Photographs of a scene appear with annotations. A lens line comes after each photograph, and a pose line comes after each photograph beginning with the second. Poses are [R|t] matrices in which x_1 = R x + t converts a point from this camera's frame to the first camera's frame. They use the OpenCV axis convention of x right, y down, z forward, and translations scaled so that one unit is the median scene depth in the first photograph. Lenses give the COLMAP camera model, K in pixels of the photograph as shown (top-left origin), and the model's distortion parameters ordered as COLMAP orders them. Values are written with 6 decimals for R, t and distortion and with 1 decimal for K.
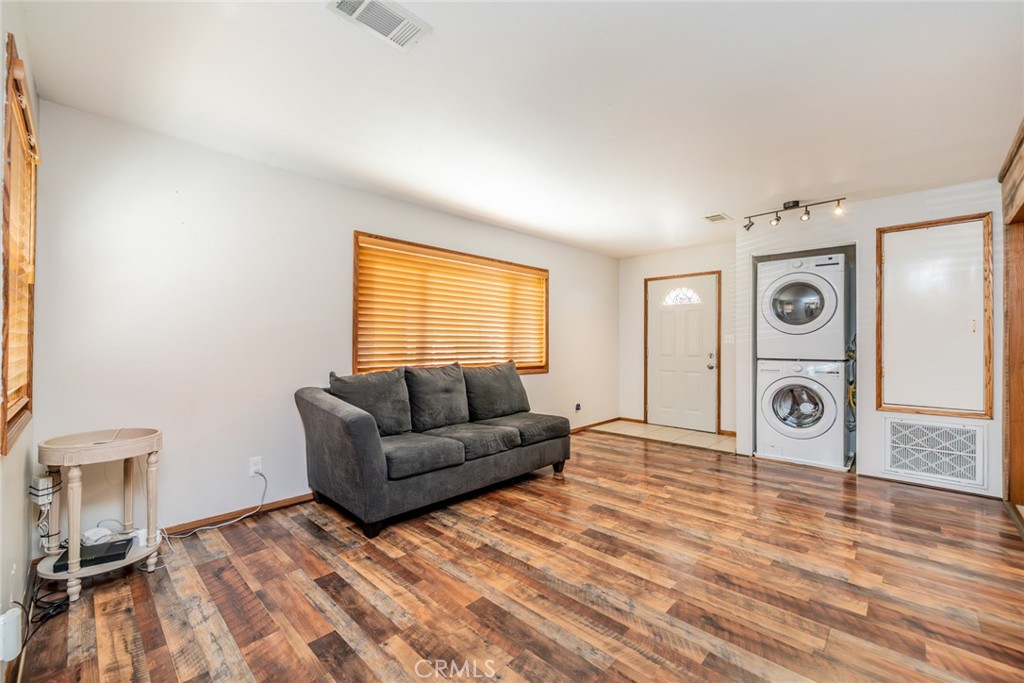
lens RADIAL K [[419.5, 0, 509.1], [0, 419.5, 343.4], [0, 0, 1]] dist [-0.001264, -0.000096]
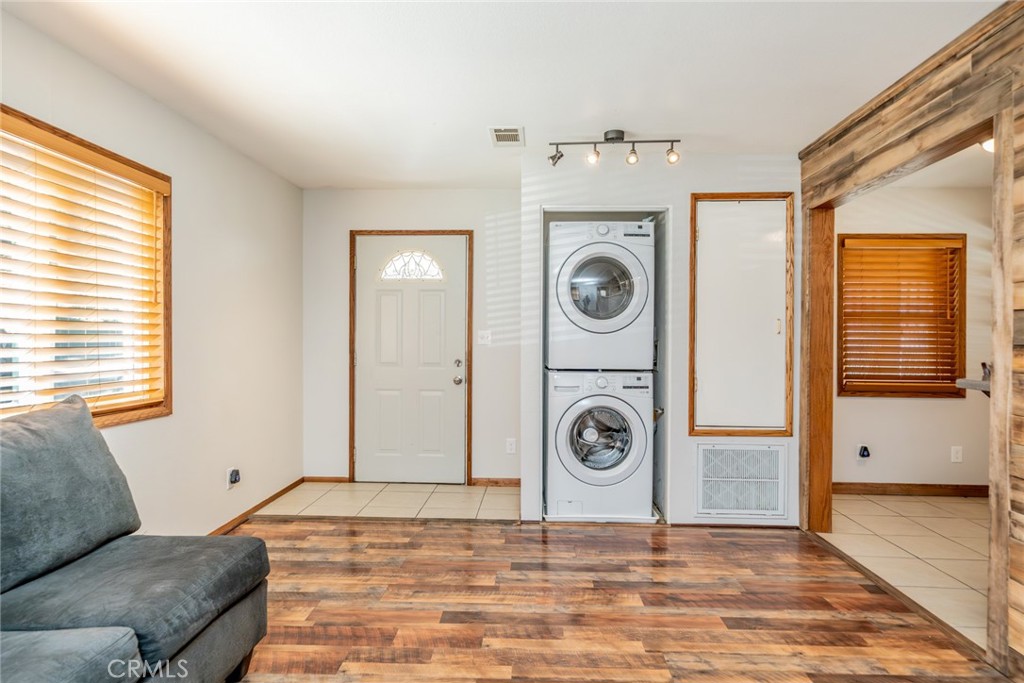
lens RADIAL K [[574.6, 0, 509.1], [0, 574.6, 345.4], [0, 0, 1]] dist [0.005383, 0.000091]
pose [[0.758301, -0.006196, 0.651876, -0.037182], [-0.004422, 0.999883, 0.014648, -0.015107], [-0.651890, -0.013990, 0.758184, 0.396623]]
